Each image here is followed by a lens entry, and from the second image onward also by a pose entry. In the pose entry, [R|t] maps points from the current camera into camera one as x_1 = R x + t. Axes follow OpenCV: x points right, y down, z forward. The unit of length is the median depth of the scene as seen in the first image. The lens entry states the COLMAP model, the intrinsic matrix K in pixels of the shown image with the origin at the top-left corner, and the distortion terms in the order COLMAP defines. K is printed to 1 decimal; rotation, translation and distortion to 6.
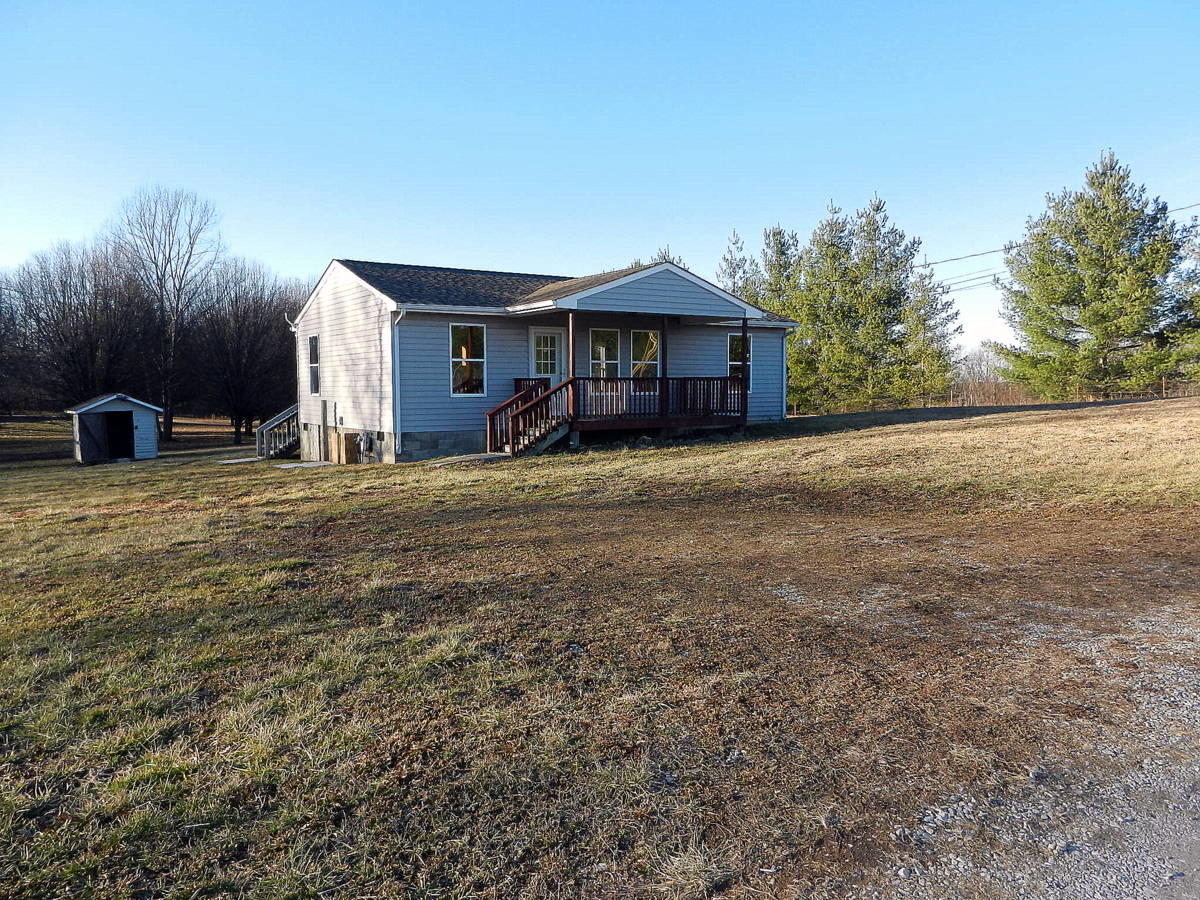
lens RADIAL K [[908.3, 0, 600.0], [0, 908.3, 450.0], [0, 0, 1]] dist [0.003833, 0.003853]
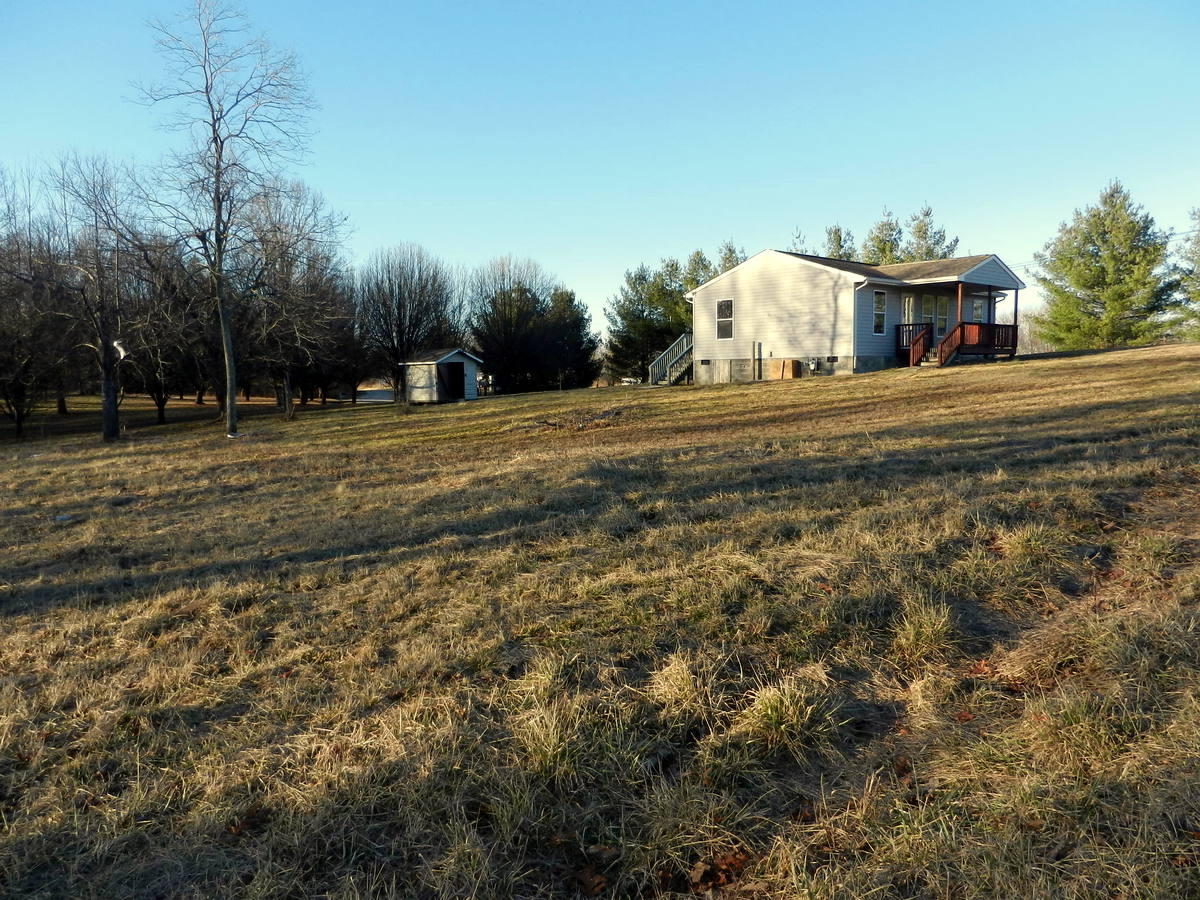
lens RADIAL K [[908.3, 0, 600.0], [0, 908.3, 450.0], [0, 0, 1]] dist [0.003833, 0.003853]
pose [[0.986052, -0.020950, 0.165112, -0.885807], [0.018787, 0.999716, 0.014651, 0.110350], [-0.165372, -0.011345, 0.986166, -0.517904]]
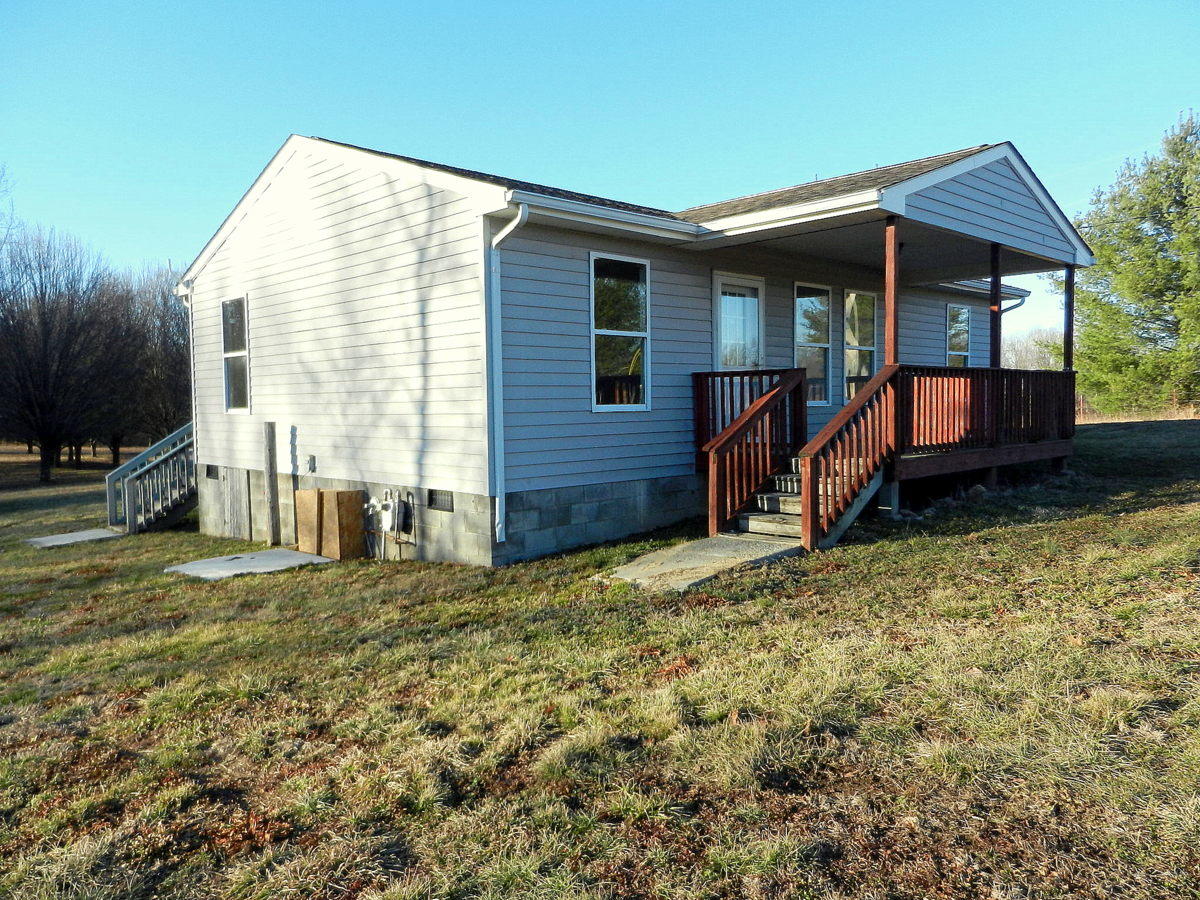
lens RADIAL K [[908.3, 0, 600.0], [0, 908.3, 450.0], [0, 0, 1]] dist [0.003833, 0.003853]
pose [[0.983807, -0.016994, 0.178423, -0.232610], [0.020197, 0.999666, -0.016153, -0.029865], [-0.178089, 0.019495, 0.983821, 0.517952]]
